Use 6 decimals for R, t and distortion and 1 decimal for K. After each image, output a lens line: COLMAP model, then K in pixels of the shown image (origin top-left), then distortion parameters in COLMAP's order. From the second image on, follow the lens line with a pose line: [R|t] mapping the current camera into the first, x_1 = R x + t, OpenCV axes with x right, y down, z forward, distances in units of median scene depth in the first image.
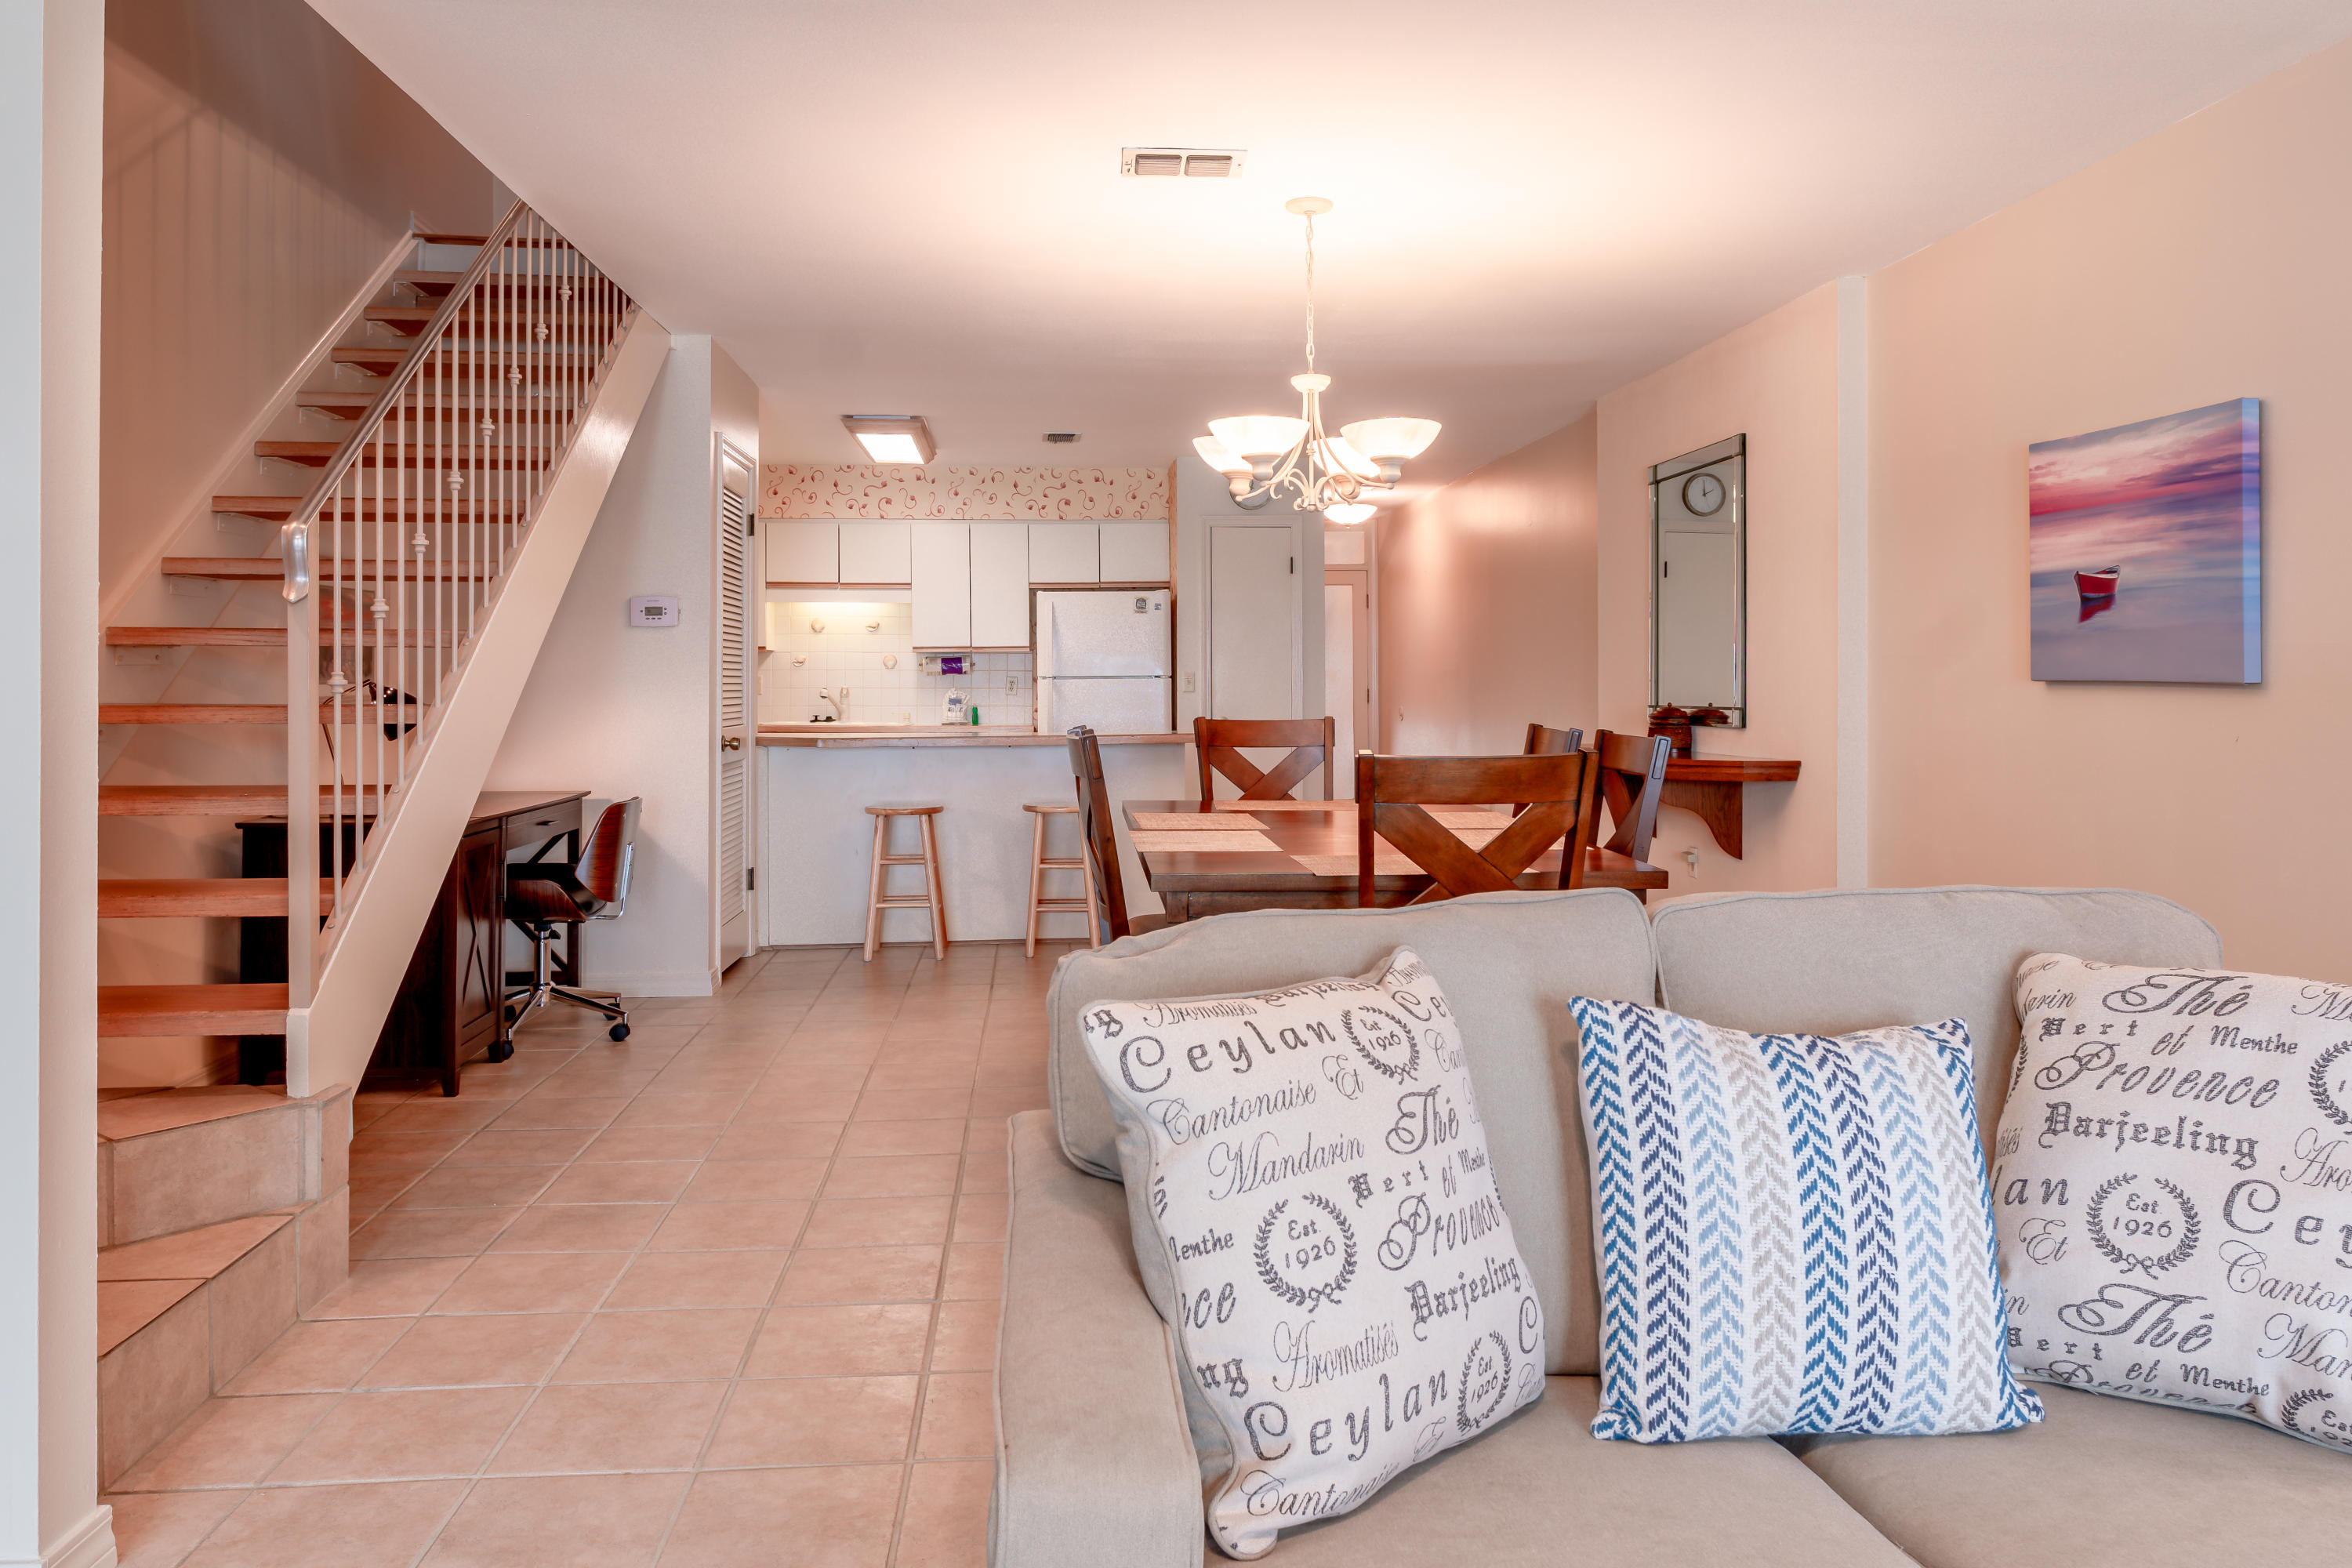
lens RADIAL K [[1611.4, 0, 1173.3], [0, 1611.4, 645.2], [0, 0, 1]] dist [0.002806, 0.001458]
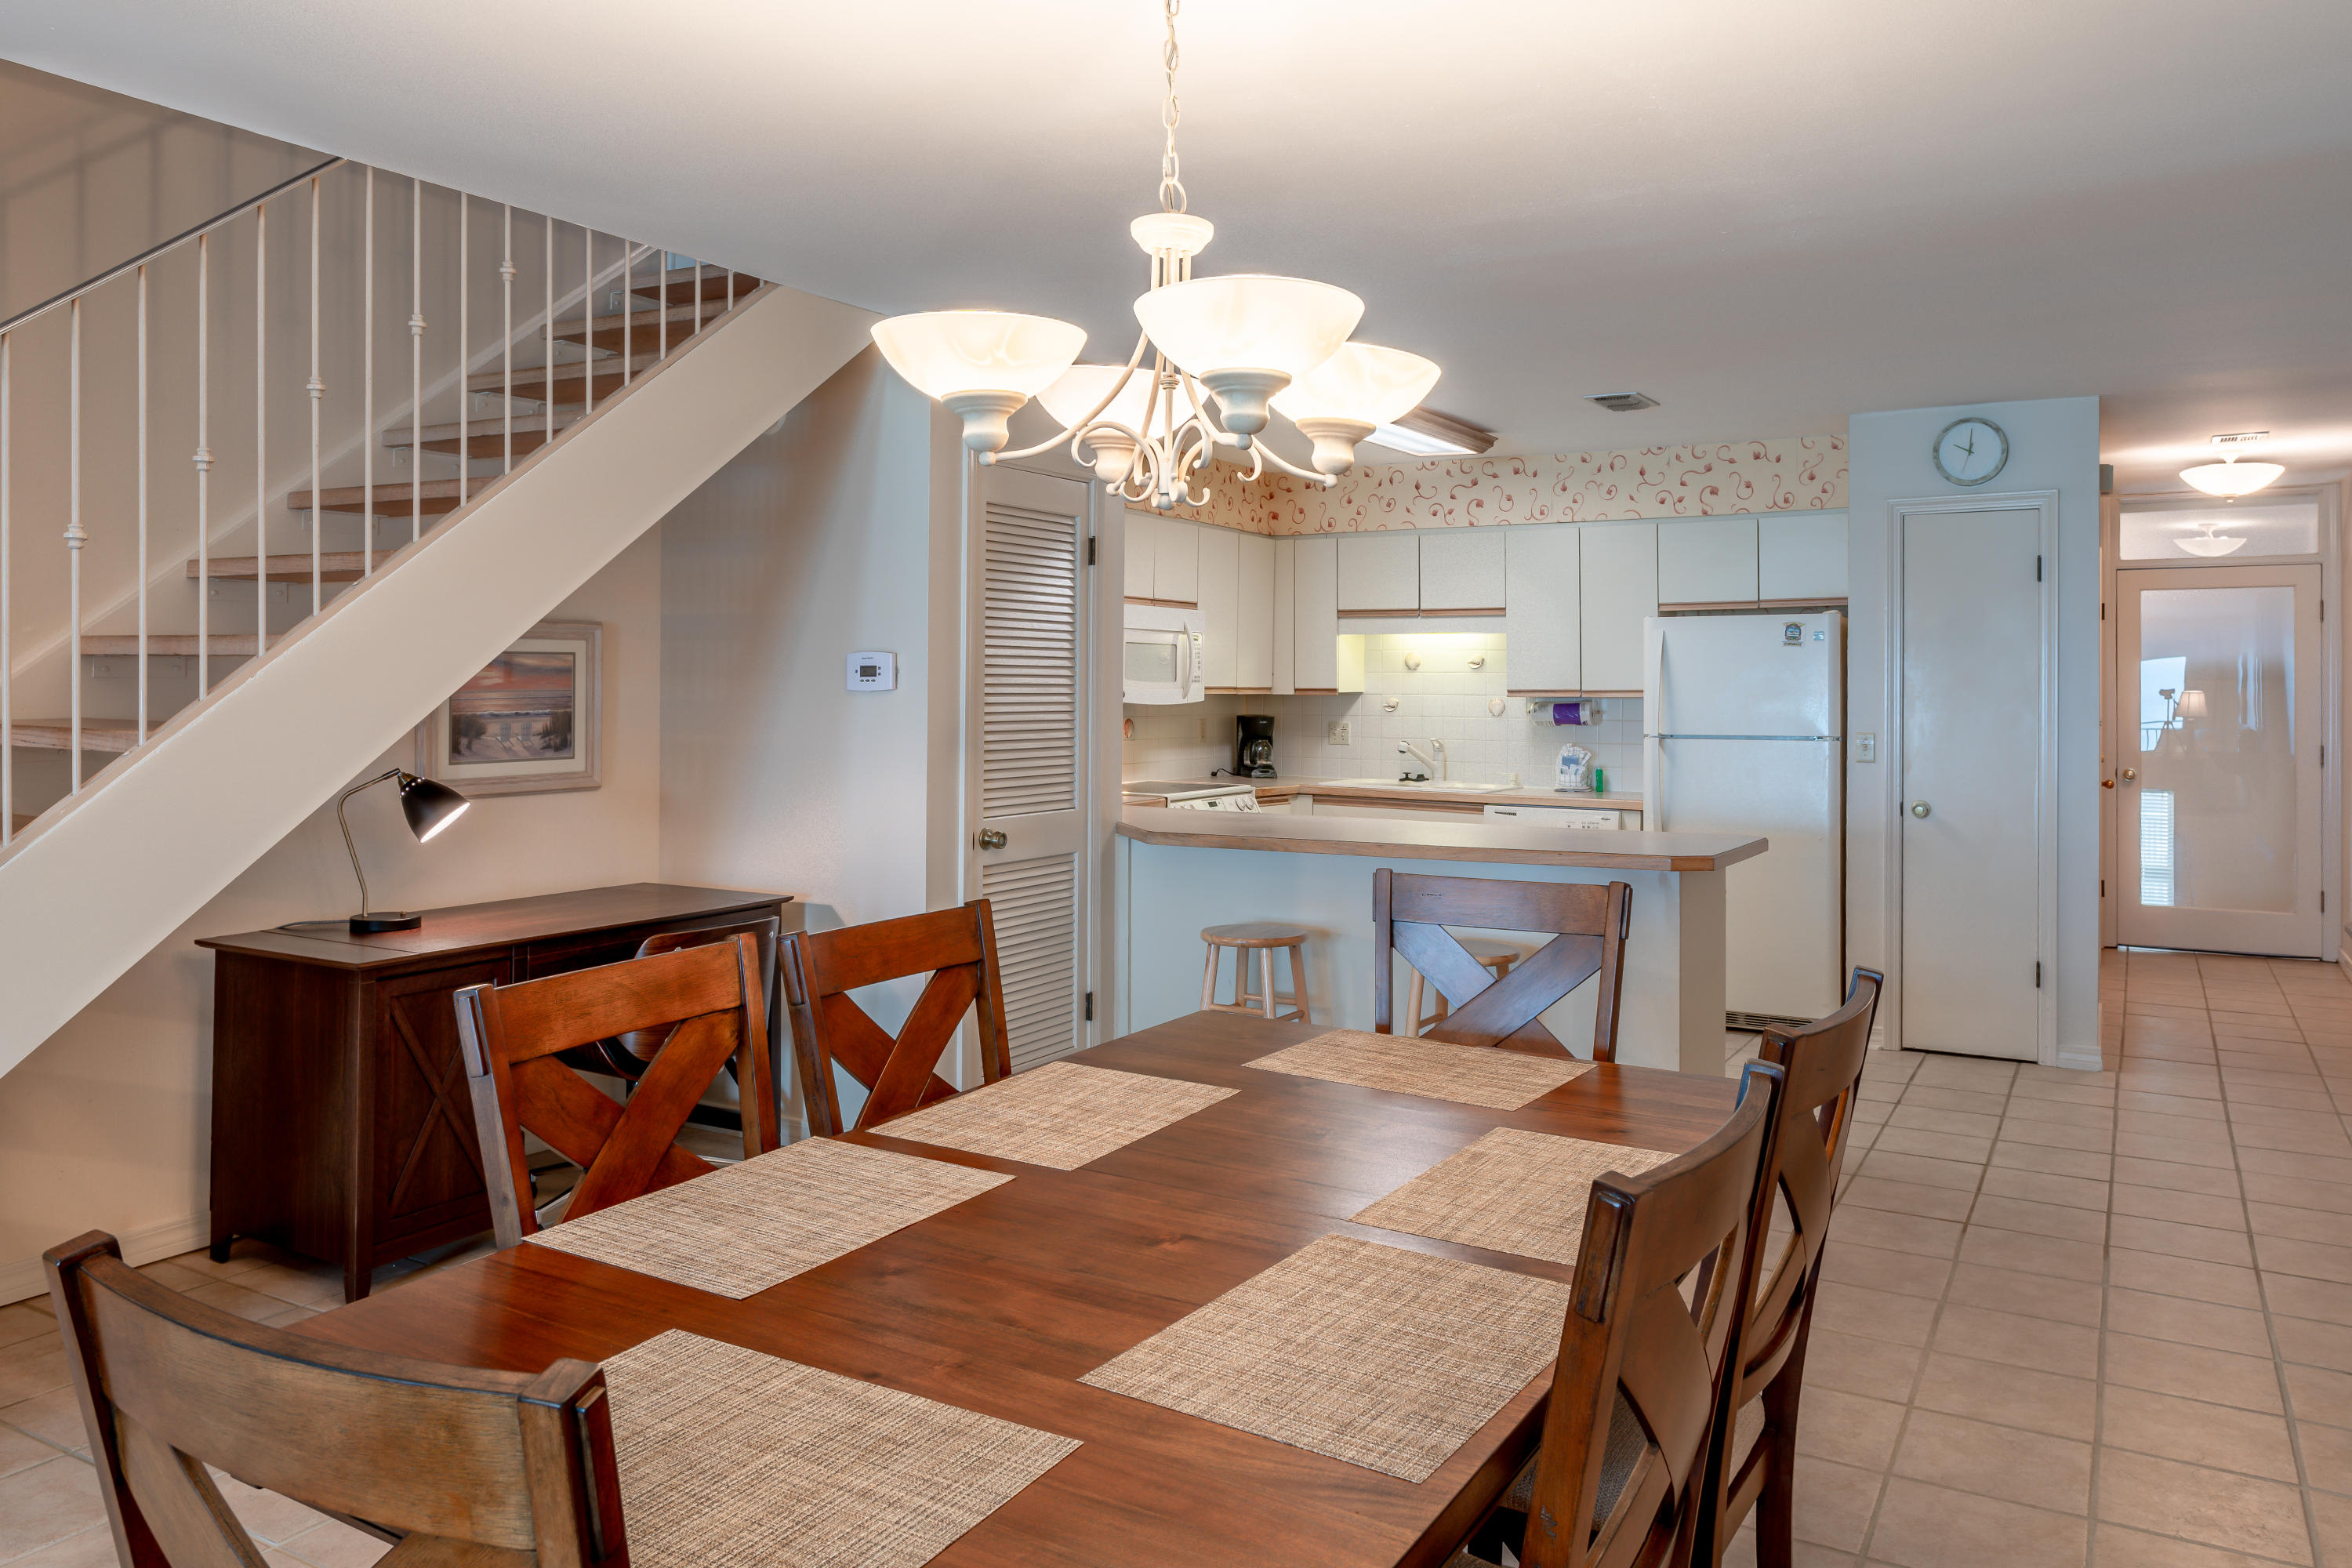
lens RADIAL K [[1651.7, 0, 1169.7], [0, 1651.7, 675.2], [0, 0, 1]] dist [-0.003710, 0.000898]
pose [[0.824871, 0.001326, -0.565320, 0.316451], [0.006842, 0.999901, 0.012327, -0.035209], [0.565280, -0.014036, 0.824780, 0.522580]]
